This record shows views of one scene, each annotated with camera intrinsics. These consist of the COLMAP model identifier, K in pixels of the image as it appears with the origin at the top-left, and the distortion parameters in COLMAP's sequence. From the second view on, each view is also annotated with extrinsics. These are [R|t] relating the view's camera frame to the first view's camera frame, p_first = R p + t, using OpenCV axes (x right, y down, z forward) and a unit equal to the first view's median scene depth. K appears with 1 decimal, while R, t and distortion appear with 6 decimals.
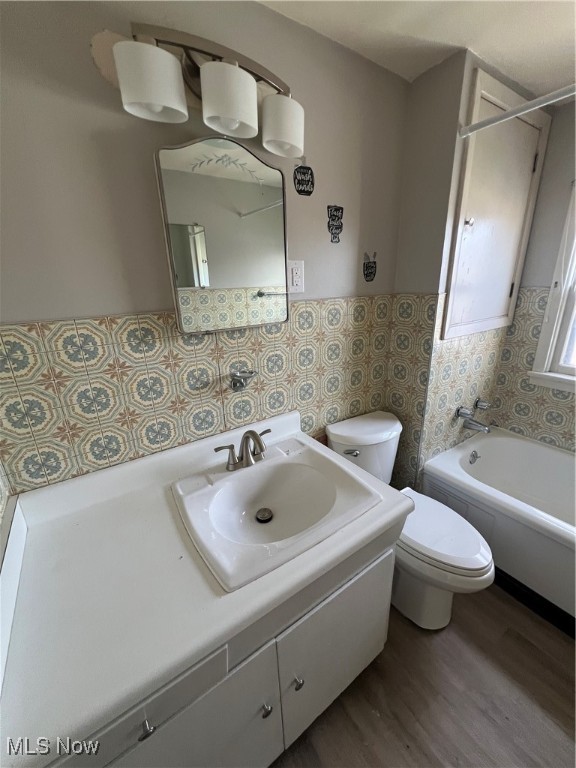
lens RADIAL K [[308.0, 0, 291.2], [0, 308.0, 385.5], [0, 0, 1]] dist [-0.000694, -0.000044]
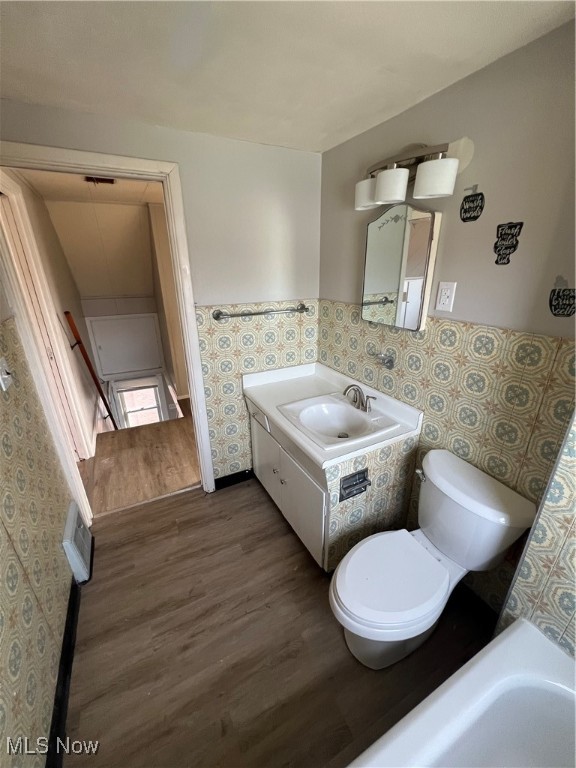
lens RADIAL K [[307.4, 0, 289.0], [0, 307.4, 383.7], [0, 0, 1]] dist [-0.002703, 0.000429]
pose [[-0.114845, 0.391756, -0.912873, 1.181438], [-0.304287, 0.860907, 0.407736, -0.354526], [0.945632, 0.324602, 0.020335, 0.536569]]
